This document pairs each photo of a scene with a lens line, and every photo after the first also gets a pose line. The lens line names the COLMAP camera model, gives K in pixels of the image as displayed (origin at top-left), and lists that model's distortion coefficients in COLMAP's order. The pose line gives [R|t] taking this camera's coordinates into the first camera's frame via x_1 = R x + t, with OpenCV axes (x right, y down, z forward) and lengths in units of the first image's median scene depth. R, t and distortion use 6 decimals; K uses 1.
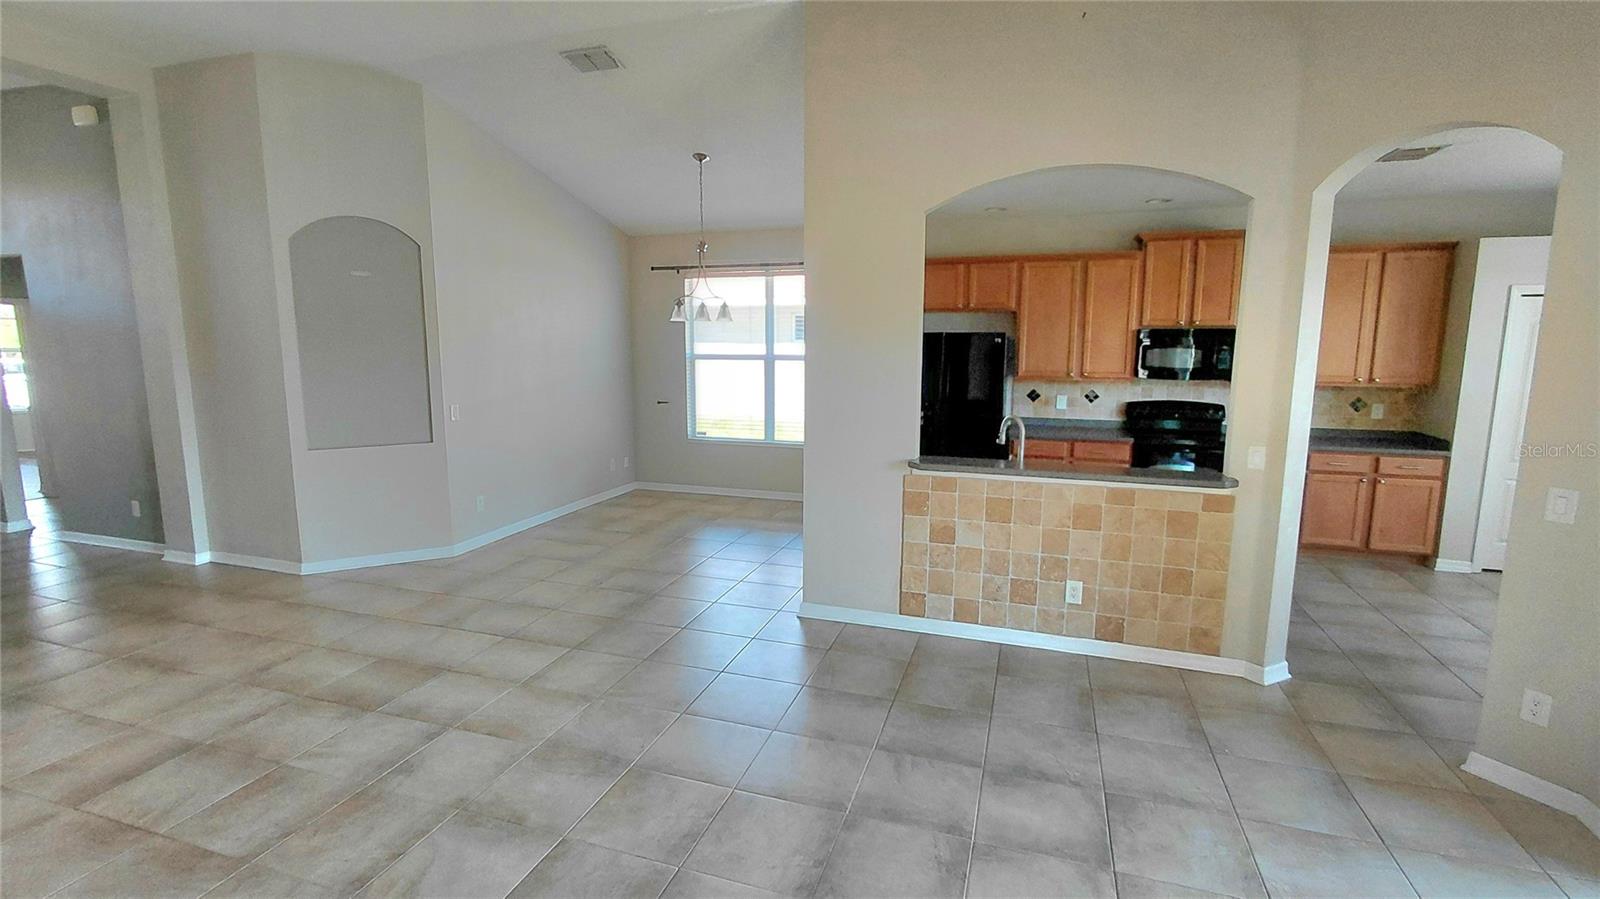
lens RADIAL K [[737.6, 0, 785.8], [0, 737.6, 442.5], [0, 0, 1]] dist [-0.011273, 0.001125]
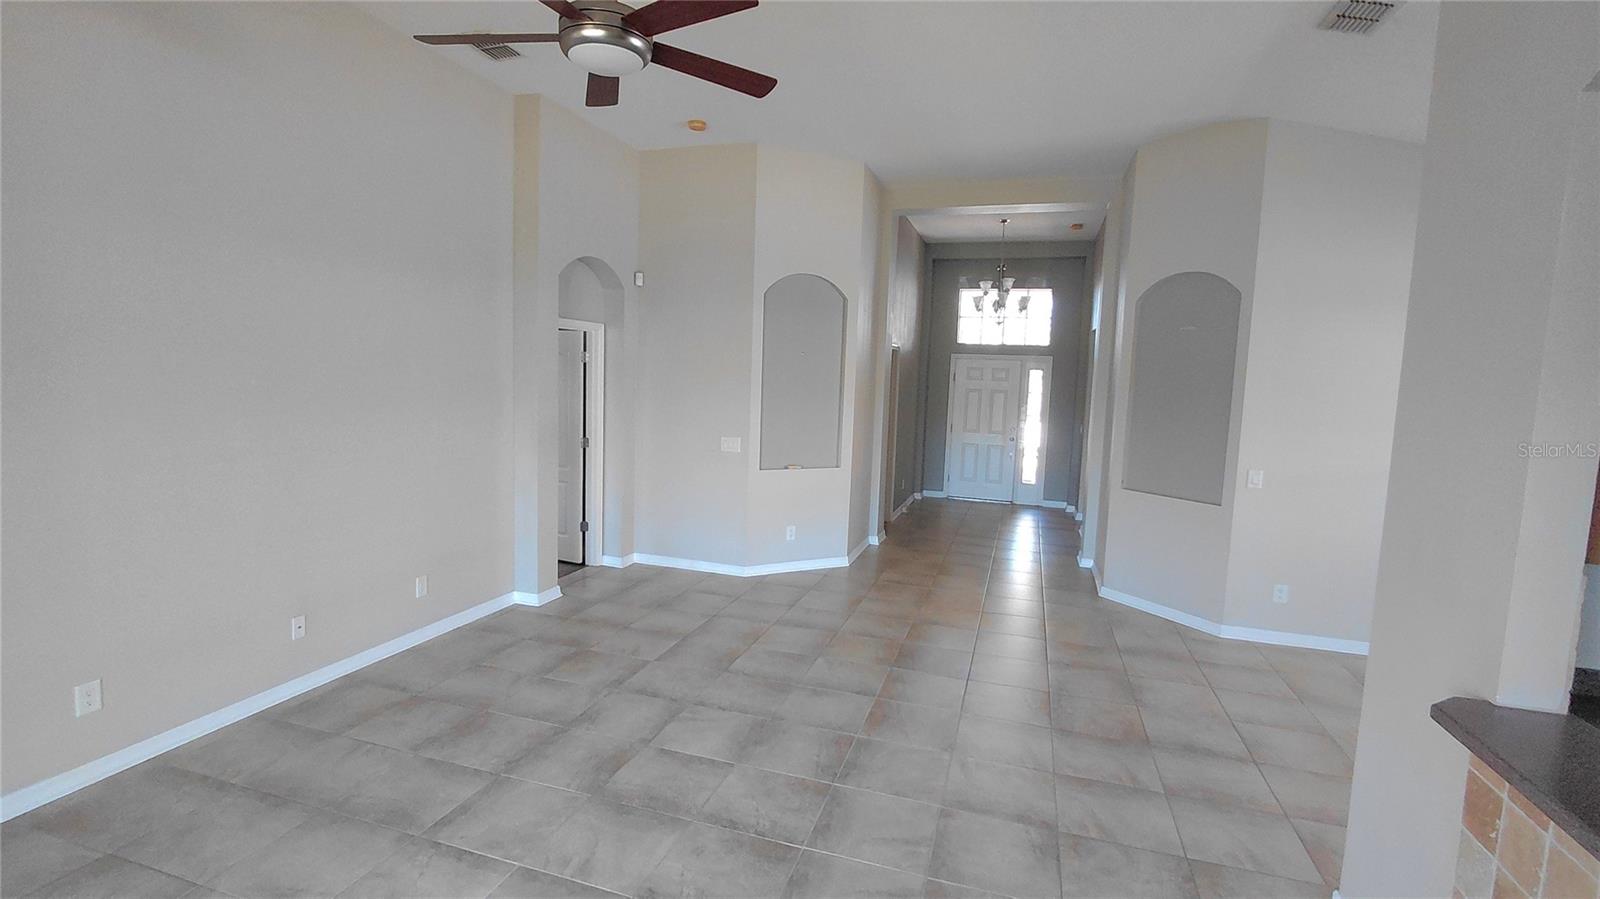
lens RADIAL K [[737.6, 0, 791.8], [0, 737.6, 451.0], [0, 0, 1]] dist [-0.011273, 0.001125]
pose [[0.020791, 0.107527, -0.993985, 0.876962], [-0.180727, 0.978225, 0.102042, -0.137418], [0.983314, 0.177518, 0.039772, 0.911078]]
